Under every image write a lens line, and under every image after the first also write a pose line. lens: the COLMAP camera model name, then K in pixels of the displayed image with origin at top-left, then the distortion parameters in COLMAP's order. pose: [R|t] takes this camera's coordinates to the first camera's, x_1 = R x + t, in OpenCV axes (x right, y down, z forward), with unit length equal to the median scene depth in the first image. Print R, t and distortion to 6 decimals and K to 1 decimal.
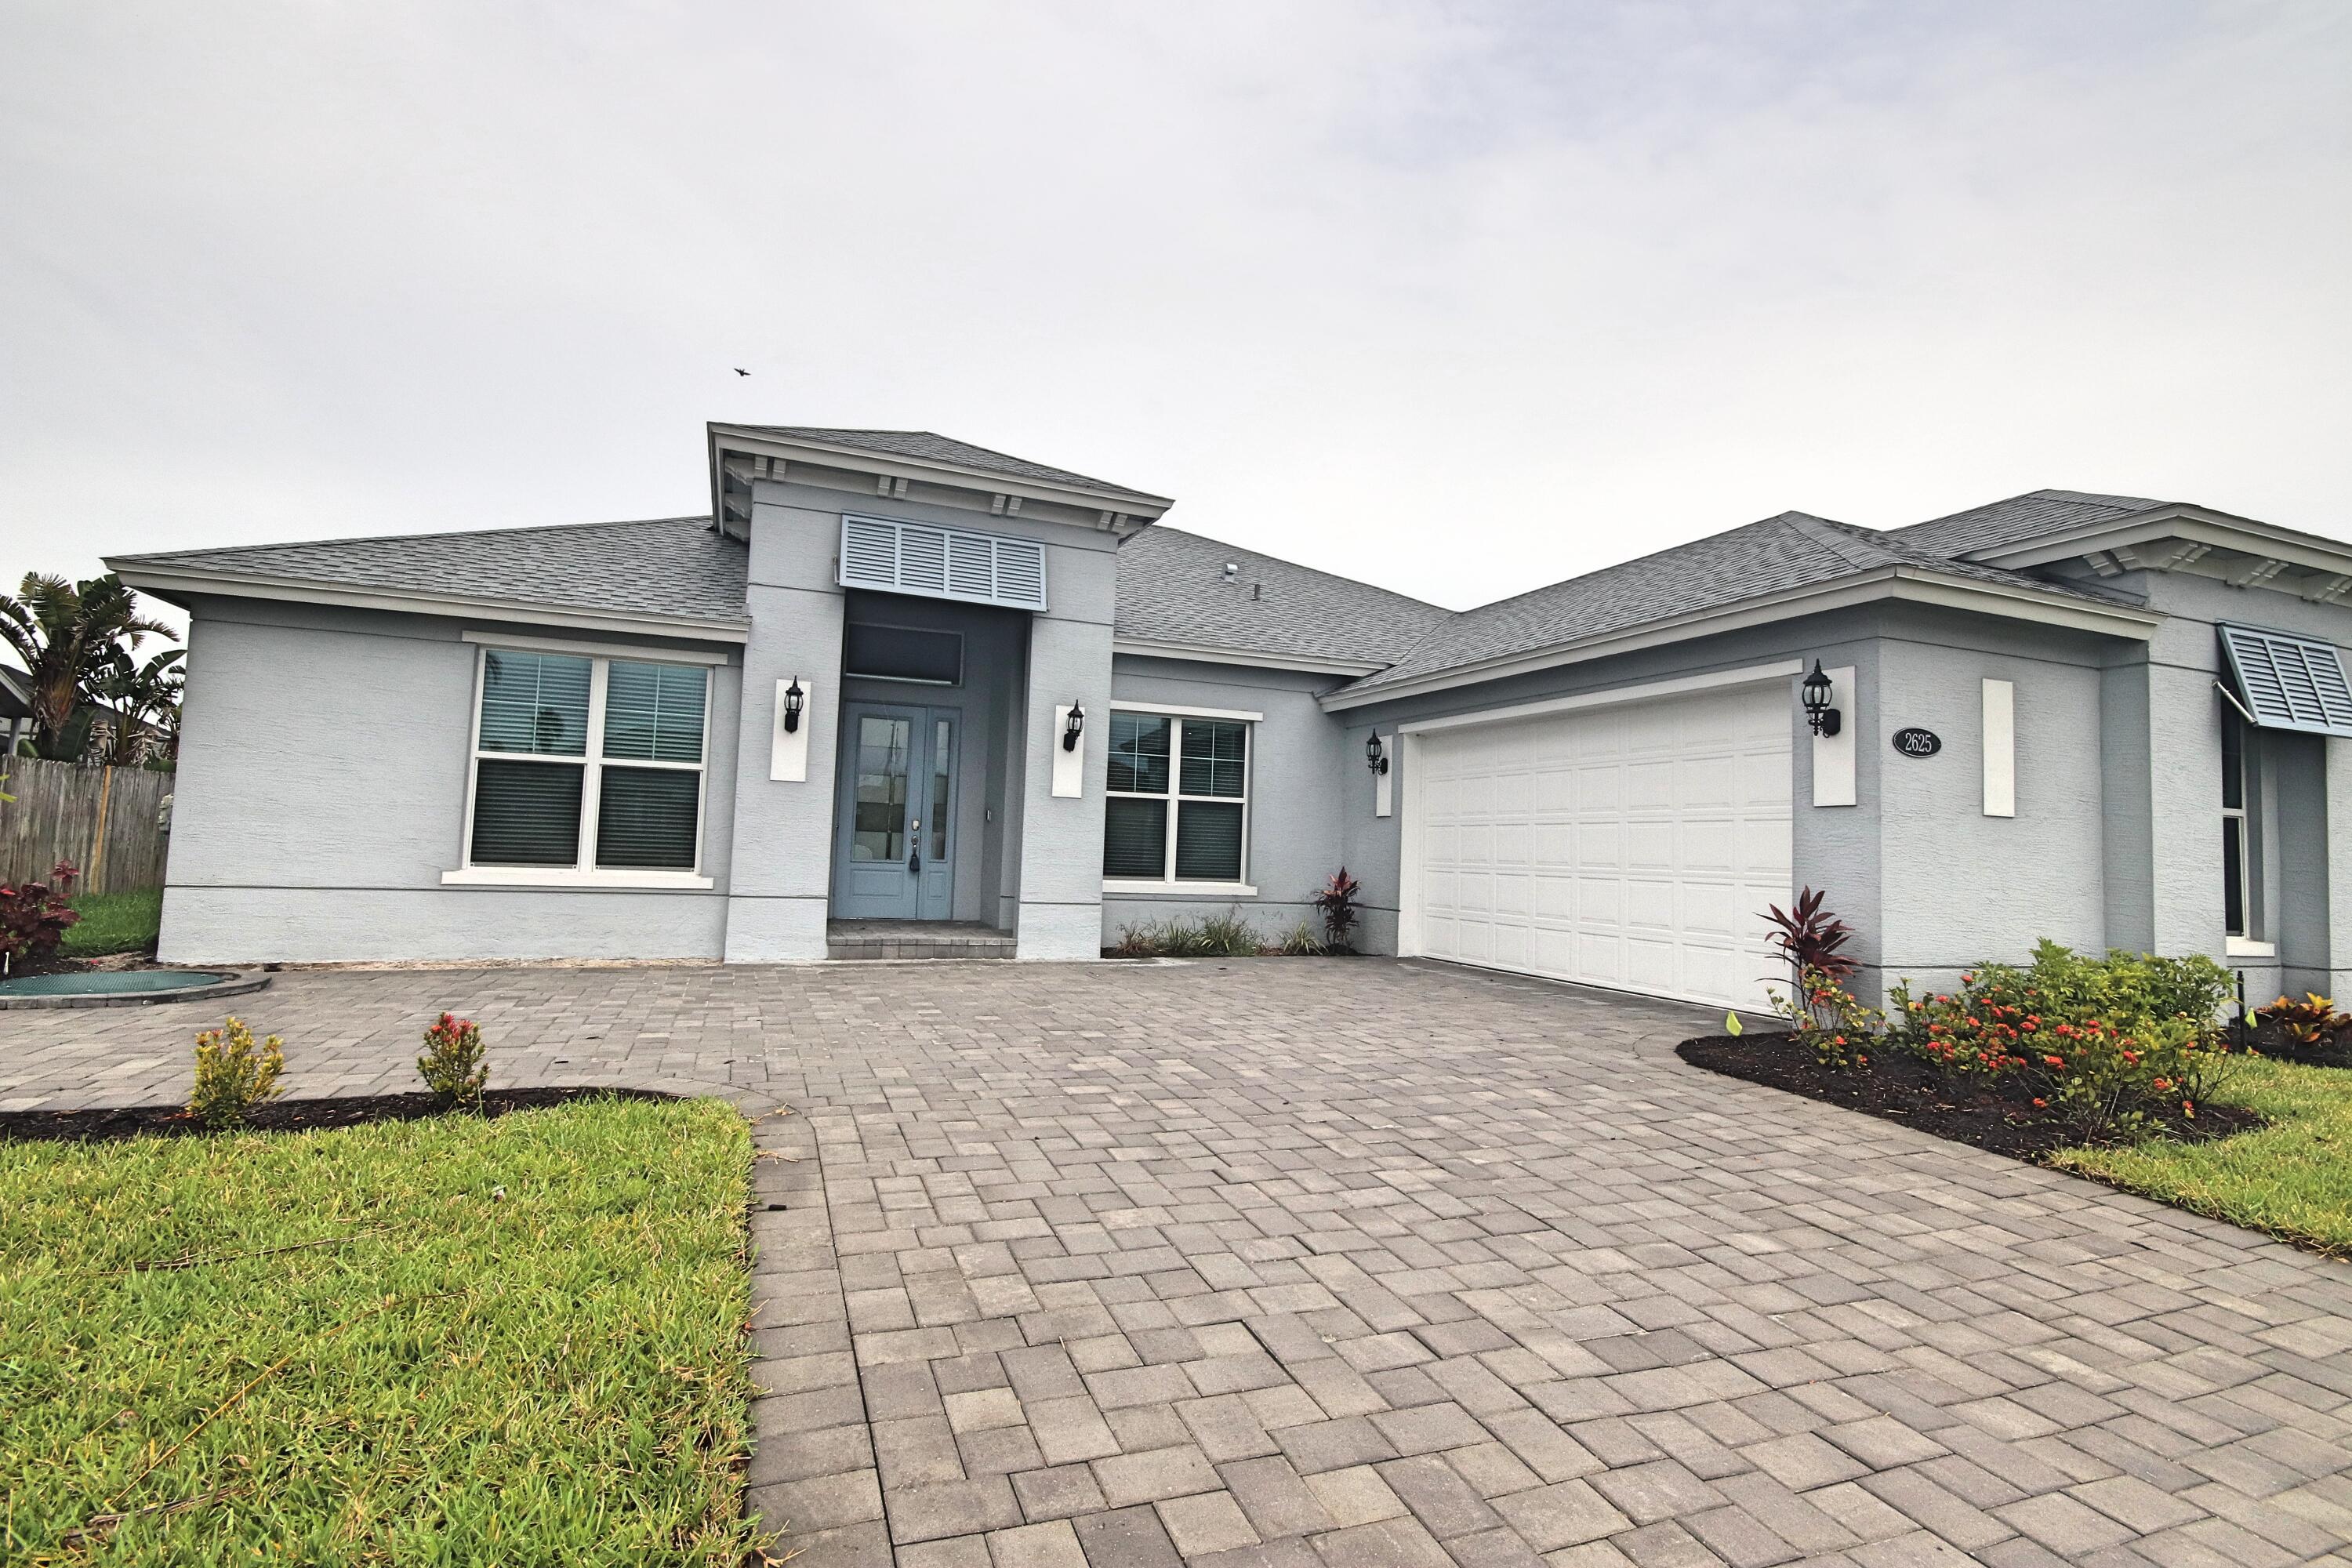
lens RADIAL K [[1062.7, 0, 1170.3], [0, 1062.7, 777.1], [0, 0, 1]] dist [-0.000021, -0.000002]
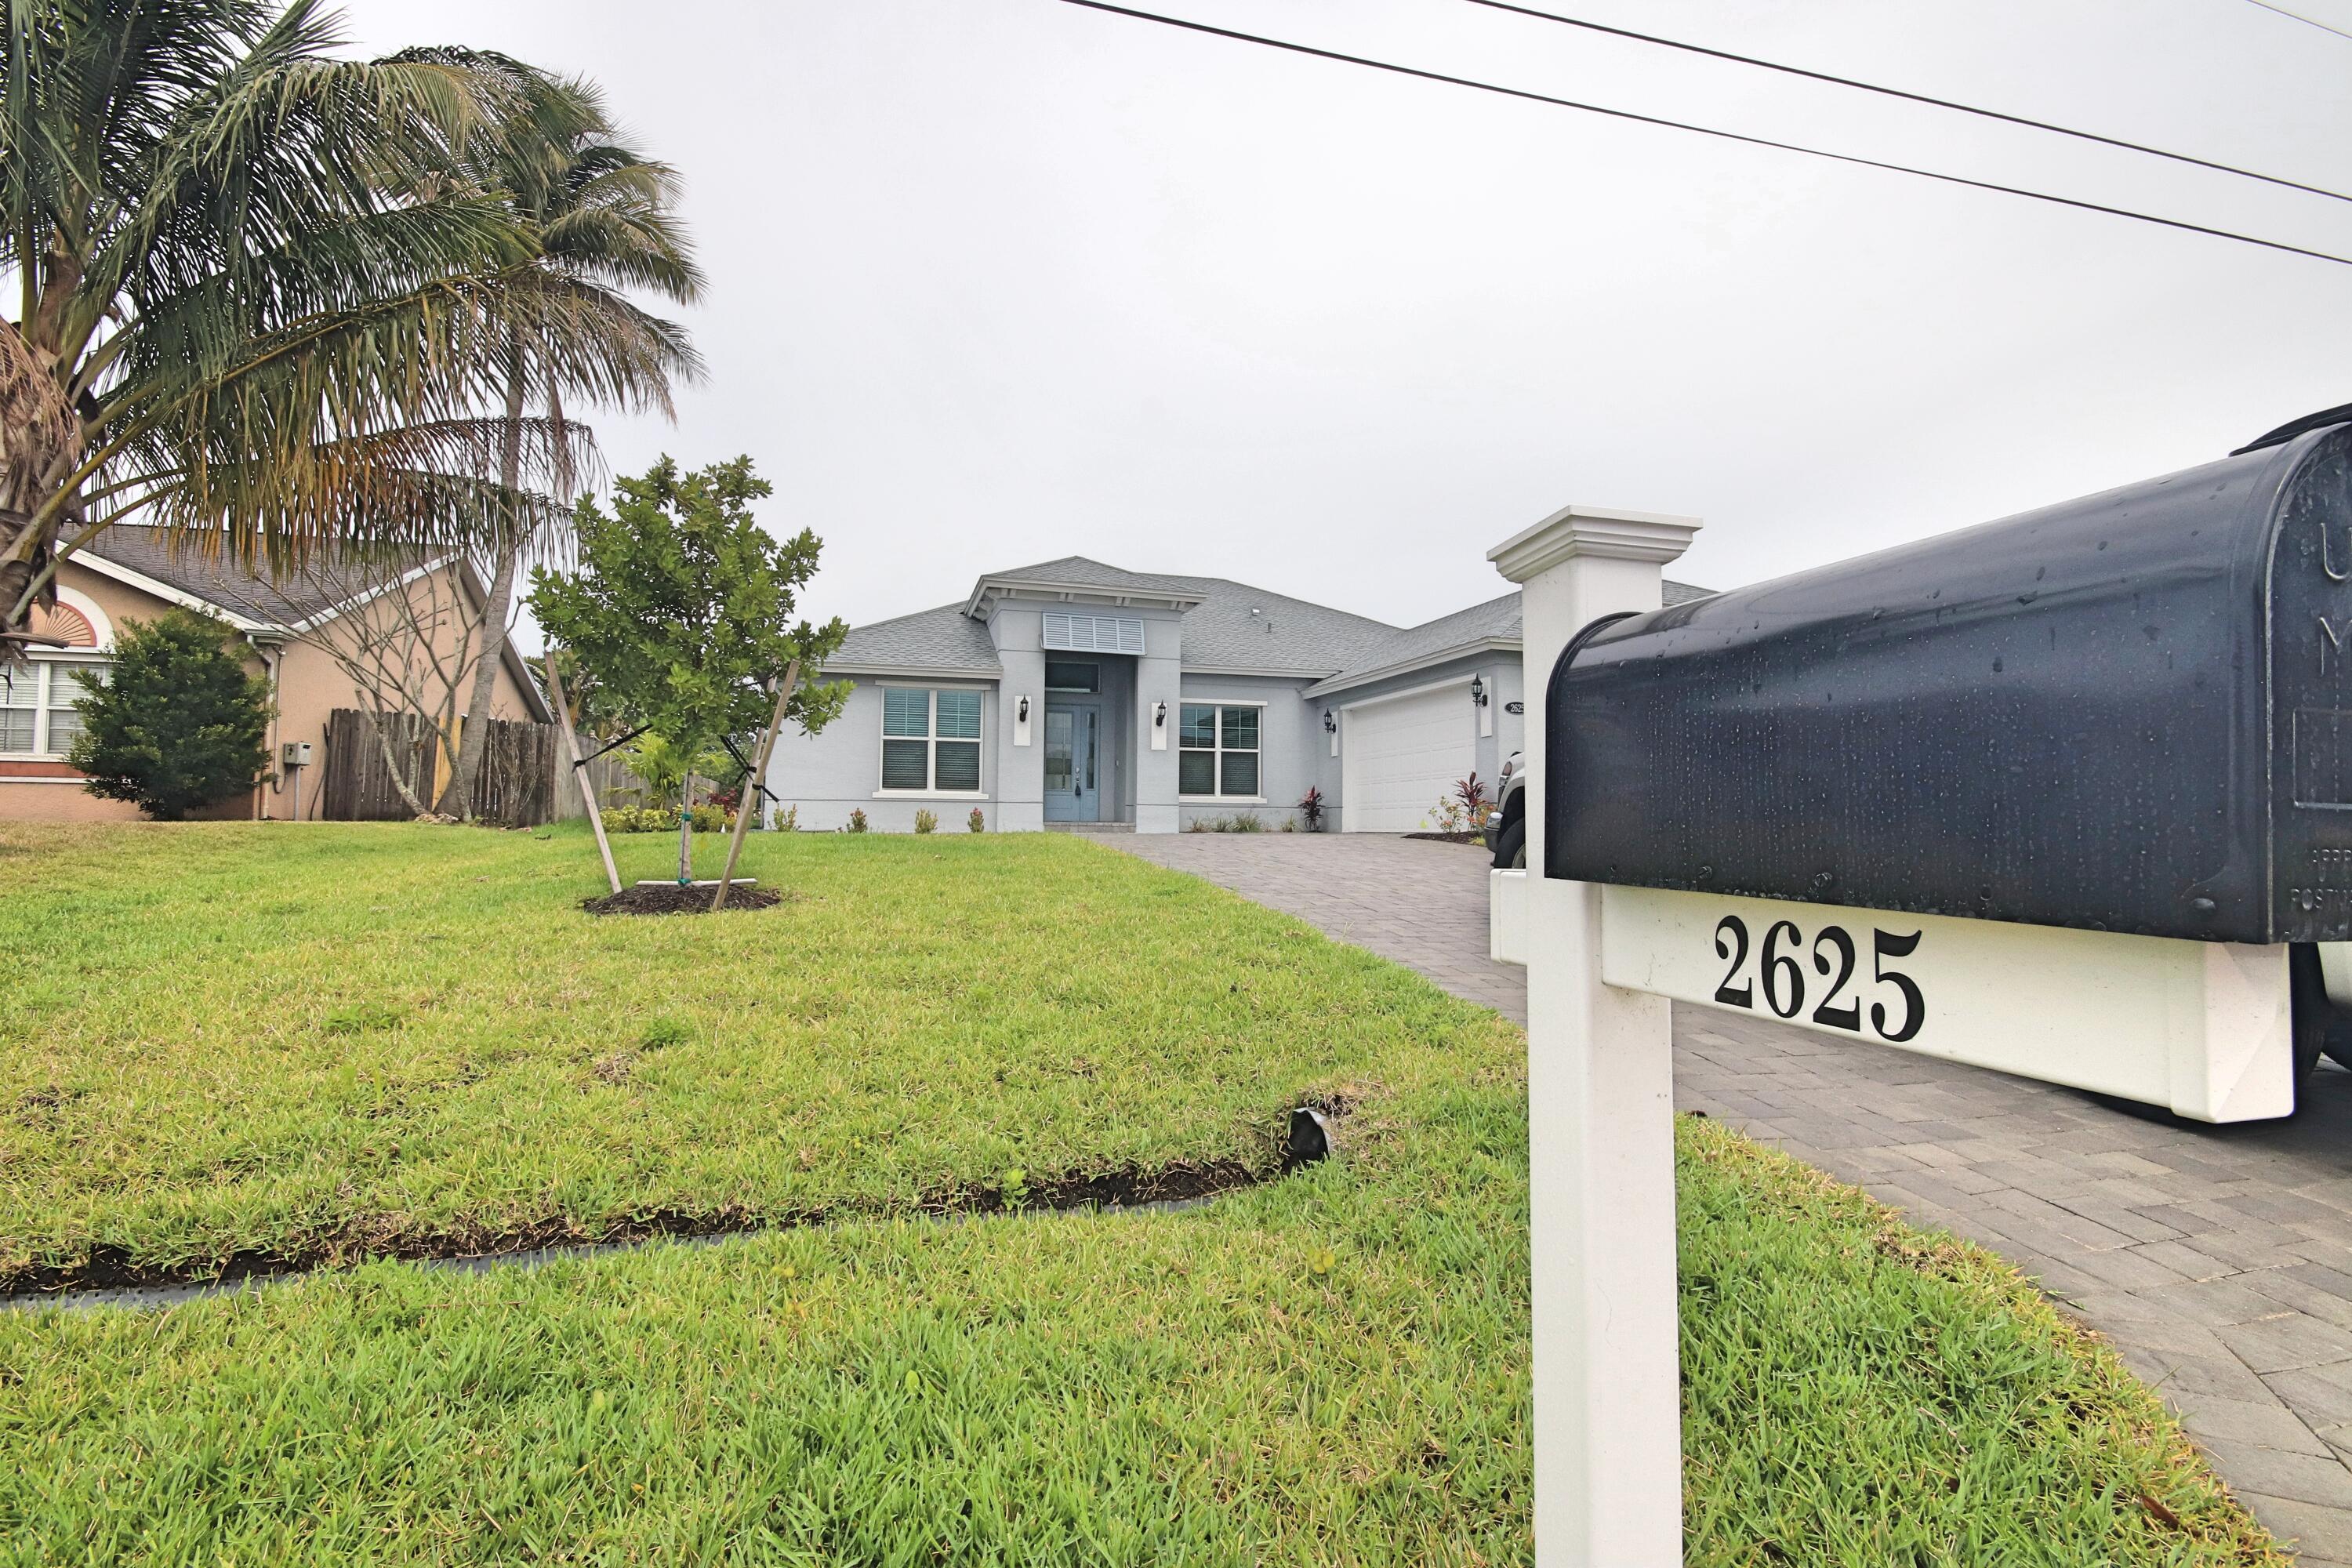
lens RADIAL K [[1062.7, 0, 1179.3], [0, 1062.7, 782.0], [0, 0, 1]] dist [-0.000021, -0.000002]
pose [[0.995883, -0.032811, -0.084502, 0.094307], [0.034904, 0.999117, 0.023406, 0.030353], [0.083659, -0.026259, 0.996148, -0.861079]]
